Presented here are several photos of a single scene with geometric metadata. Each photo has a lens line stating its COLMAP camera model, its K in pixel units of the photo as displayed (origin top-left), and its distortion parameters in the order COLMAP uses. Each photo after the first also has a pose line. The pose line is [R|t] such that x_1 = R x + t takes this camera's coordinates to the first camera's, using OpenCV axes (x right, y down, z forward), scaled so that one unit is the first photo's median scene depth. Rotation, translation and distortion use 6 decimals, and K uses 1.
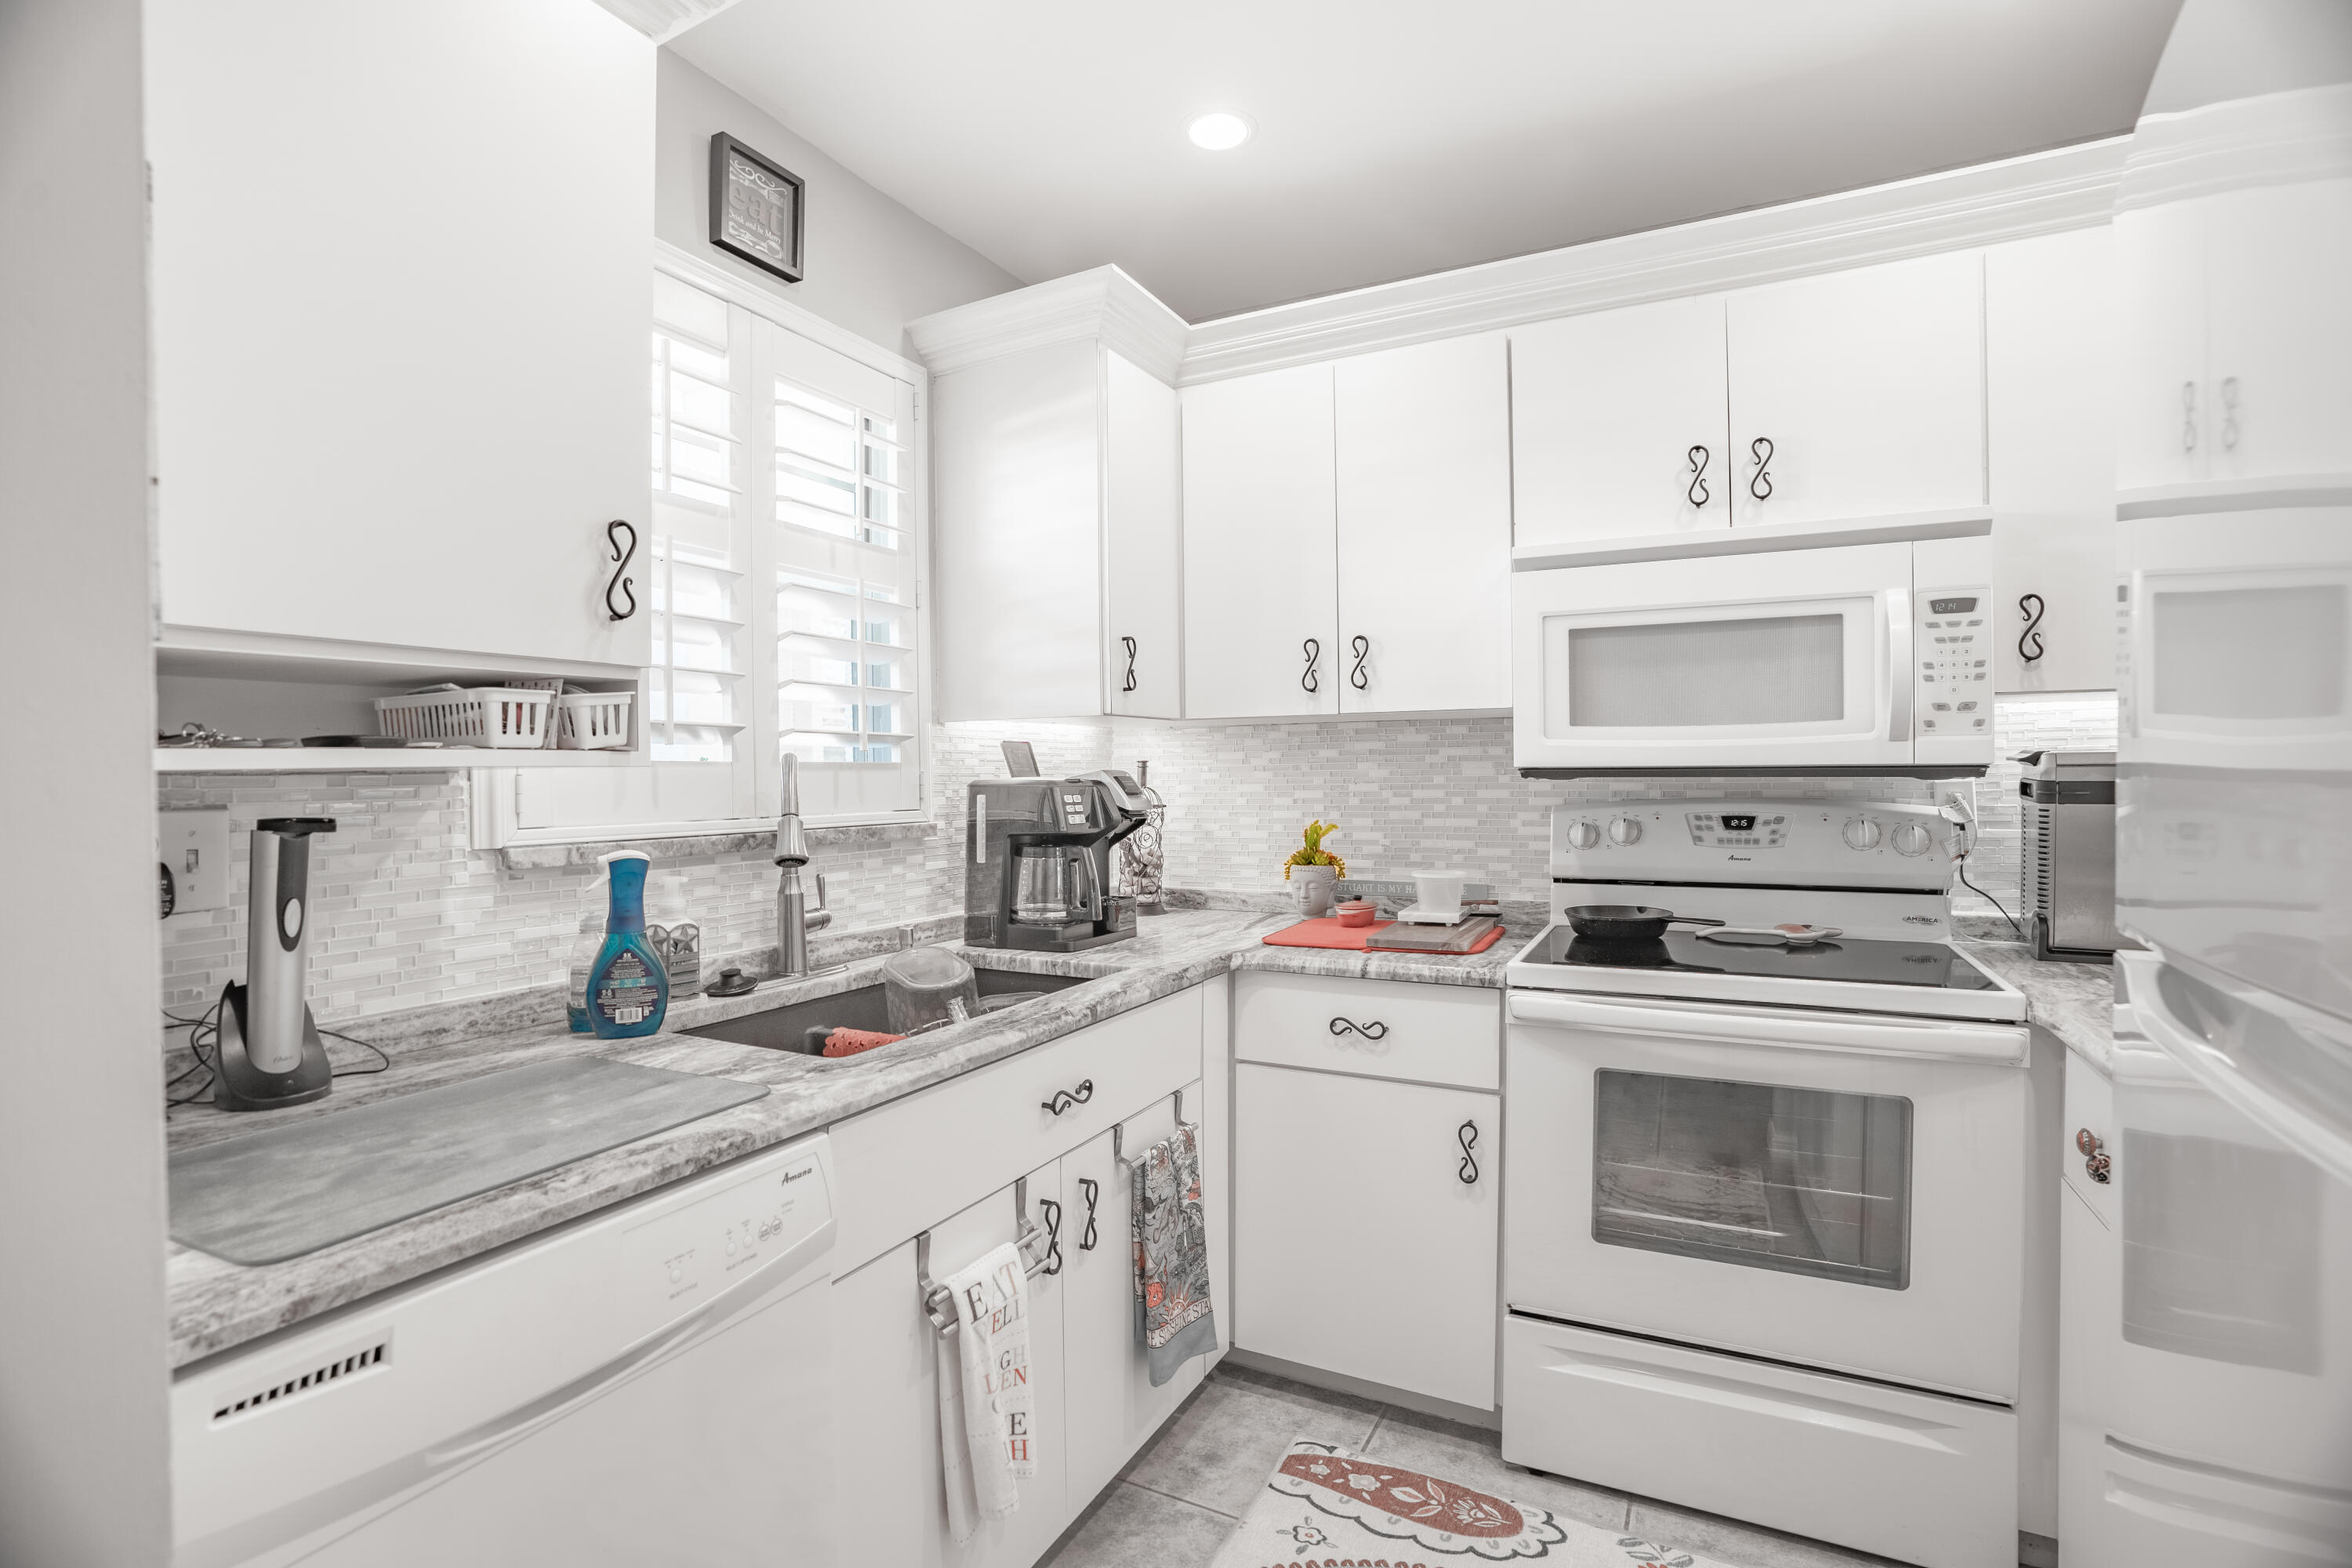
lens RADIAL K [[1074.8, 0, 1175.5], [0, 1074.8, 776.6], [0, 0, 1]] dist [-0.001039, 0.000193]
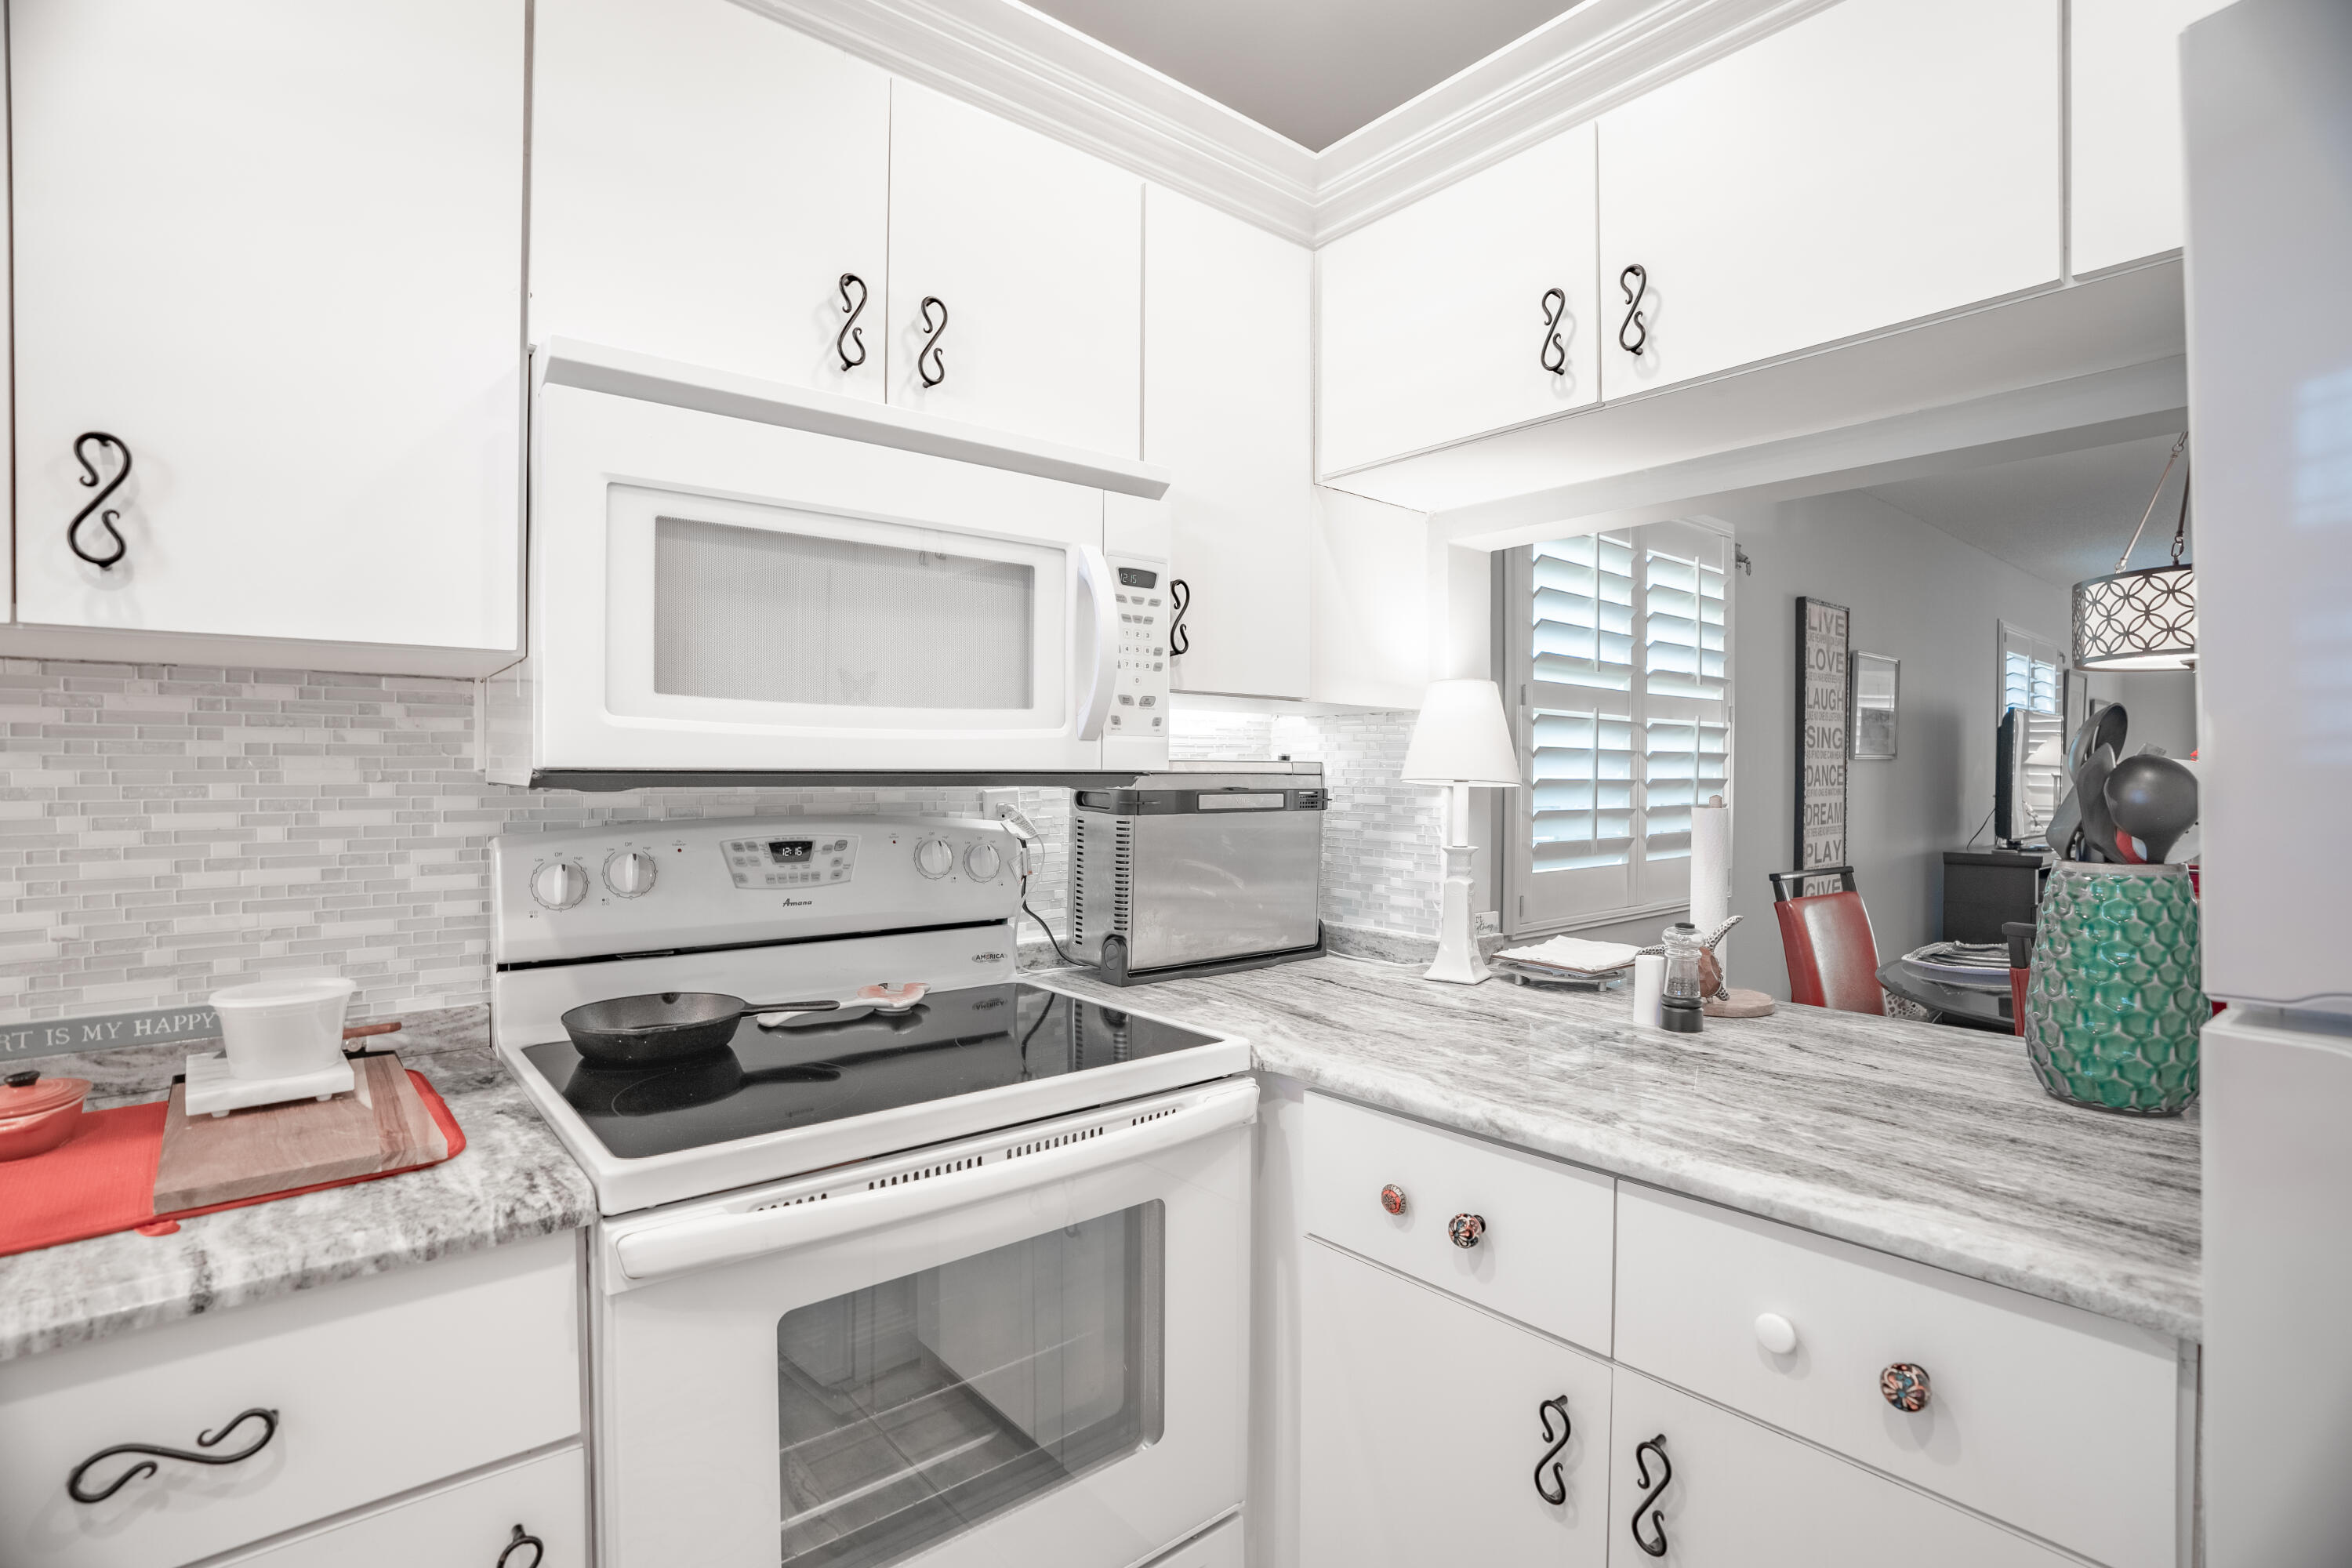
lens RADIAL K [[1074.8, 0, 1072.9], [0, 1074.8, 781.4], [0, 0, 1]] dist [-0.001039, 0.000193]
pose [[0.436017, 0.006135, 0.899918, -0.031438], [0.000861, 0.999973, -0.007234, 0.002330], [-0.899938, 0.003929, 0.436000, 0.529006]]
